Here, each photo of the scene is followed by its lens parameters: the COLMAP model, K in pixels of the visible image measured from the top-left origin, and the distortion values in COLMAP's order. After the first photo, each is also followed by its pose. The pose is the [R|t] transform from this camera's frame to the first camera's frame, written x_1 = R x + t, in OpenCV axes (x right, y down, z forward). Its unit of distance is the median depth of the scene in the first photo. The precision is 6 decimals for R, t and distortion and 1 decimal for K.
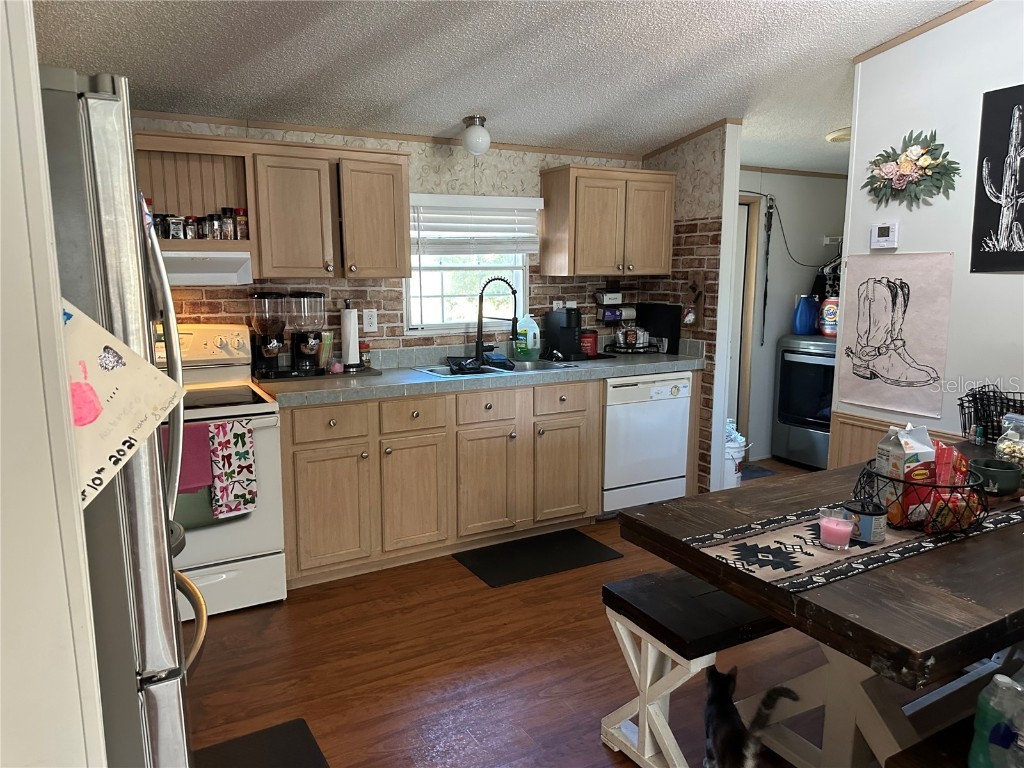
lens RADIAL K [[709.4, 0, 511.7], [0, 709.4, 381.2], [0, 0, 1]] dist [0.039678, -0.037110]
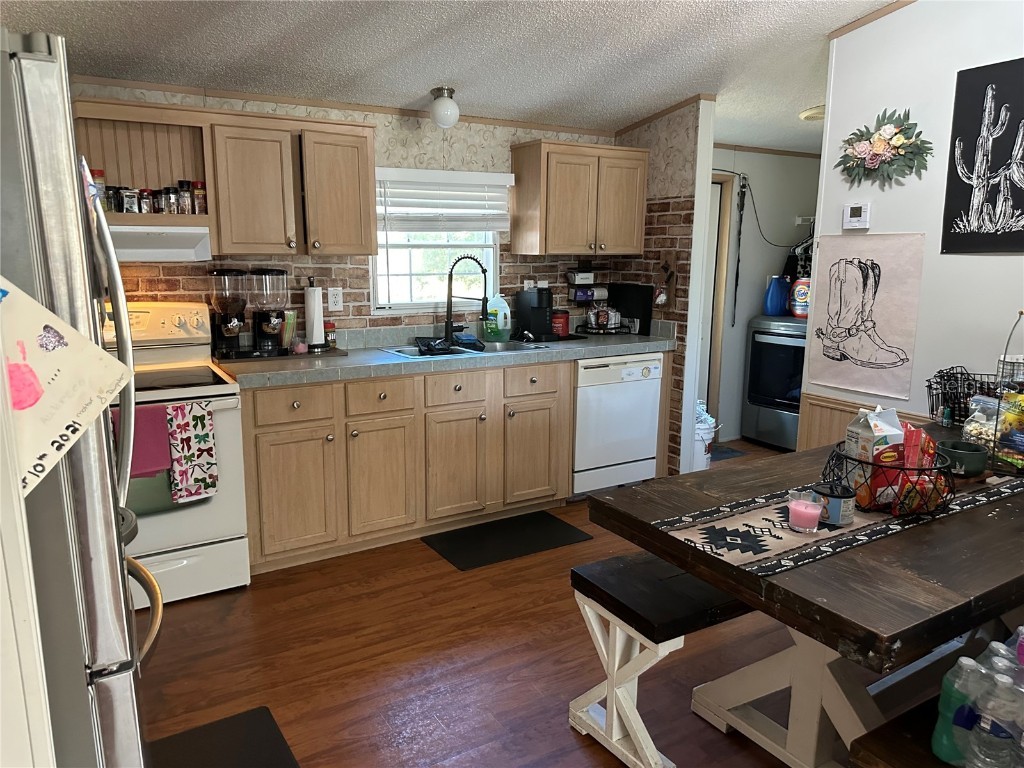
lens RADIAL K [[709.4, 0, 511.7], [0, 709.4, 381.2], [0, 0, 1]] dist [0.039678, -0.037110]
pose [[0.999335, 0.000716, 0.036466, 0.007022], [-0.001754, 0.999593, 0.028461, -0.001714], [-0.036430, -0.028506, 0.998930, 0.019335]]
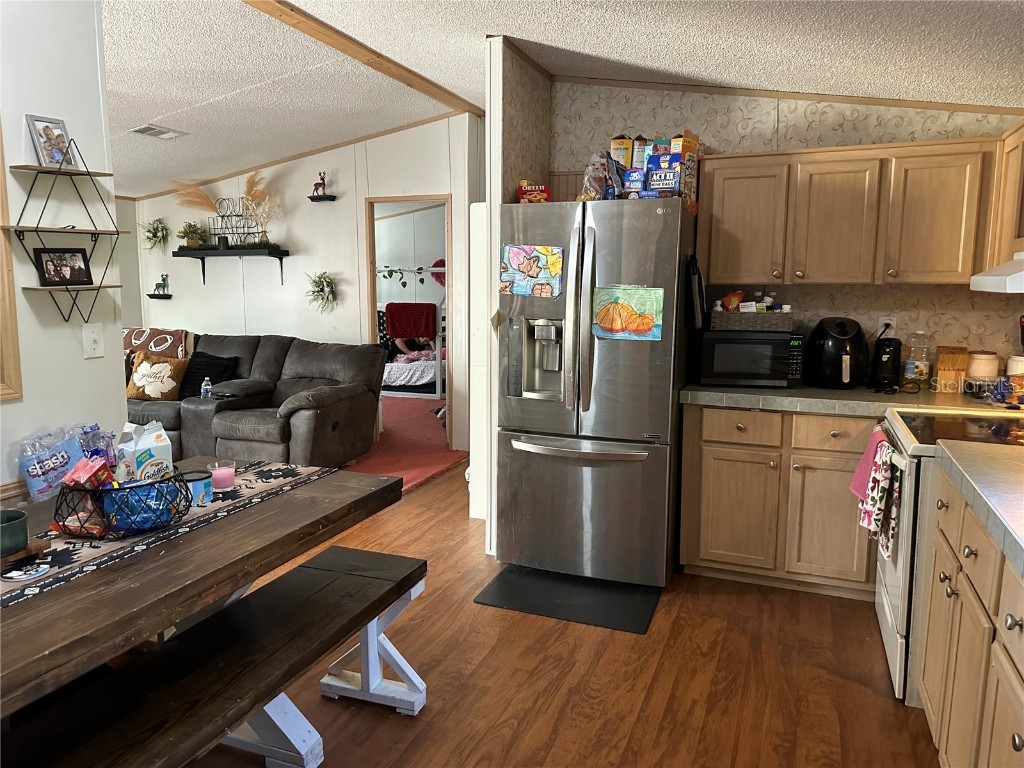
lens RADIAL K [[709.4, 0, 511.7], [0, 709.4, 381.2], [0, 0, 1]] dist [0.039678, -0.037110]
pose [[-0.771804, 0.088850, -0.629622, 0.584921], [-0.106706, 0.958049, 0.265998, -0.236386], [0.626843, 0.272483, -0.729946, 1.530772]]
